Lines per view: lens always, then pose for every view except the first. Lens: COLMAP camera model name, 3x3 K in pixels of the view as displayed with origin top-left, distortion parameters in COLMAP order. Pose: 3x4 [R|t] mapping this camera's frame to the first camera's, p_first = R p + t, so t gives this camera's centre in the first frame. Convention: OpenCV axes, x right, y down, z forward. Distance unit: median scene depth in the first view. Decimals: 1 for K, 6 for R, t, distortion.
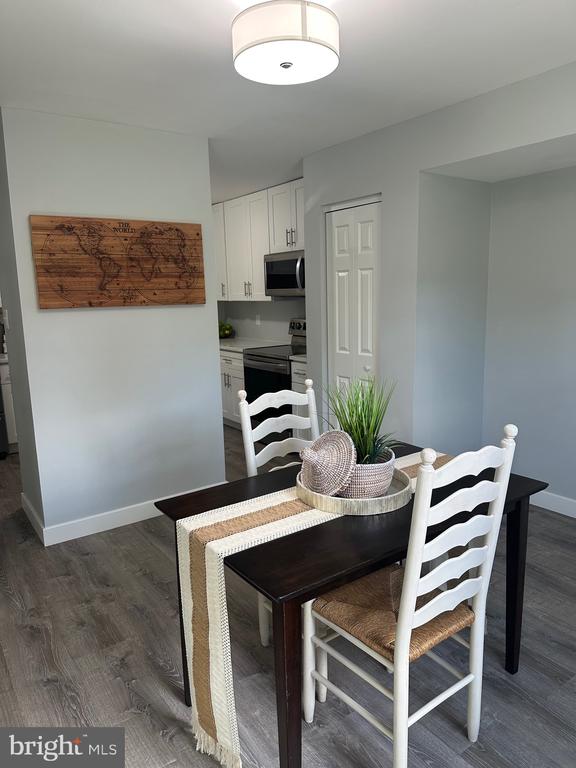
lens RADIAL K [[537.3, 0, 294.9], [0, 537.3, 383.4], [0, 0, 1]] dist [0.060399, -0.083855]
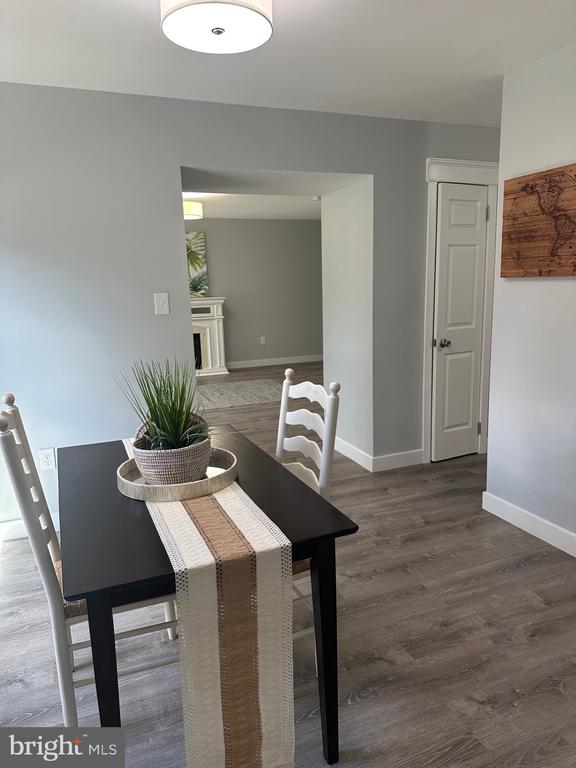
lens RADIAL K [[541.0, 0, 288.0], [0, 541.0, 384.0], [0, 0, 1]] dist [0.079767, -0.131985]
pose [[-0.233754, 0.210816, -0.949166, 0.623859], [-0.126140, 0.961386, 0.244595, -0.149745], [0.964079, 0.176903, -0.198136, 0.881927]]
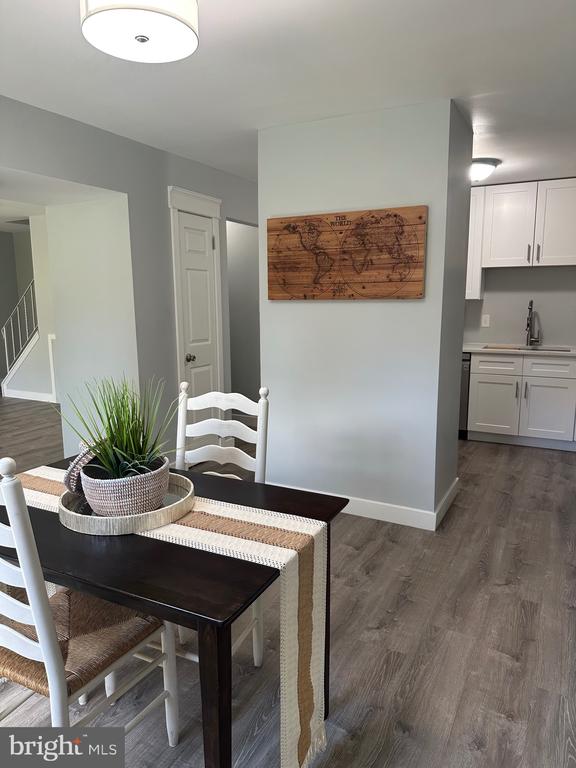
lens RADIAL K [[538.2, 0, 288.8], [0, 538.2, 388.2], [0, 0, 1]] dist [0.151503, -0.313427]
pose [[0.450108, 0.170900, -0.876468, 0.640324], [-0.155428, 0.981527, 0.111566, -0.088129], [0.879344, 0.086011, 0.468355, 0.514782]]
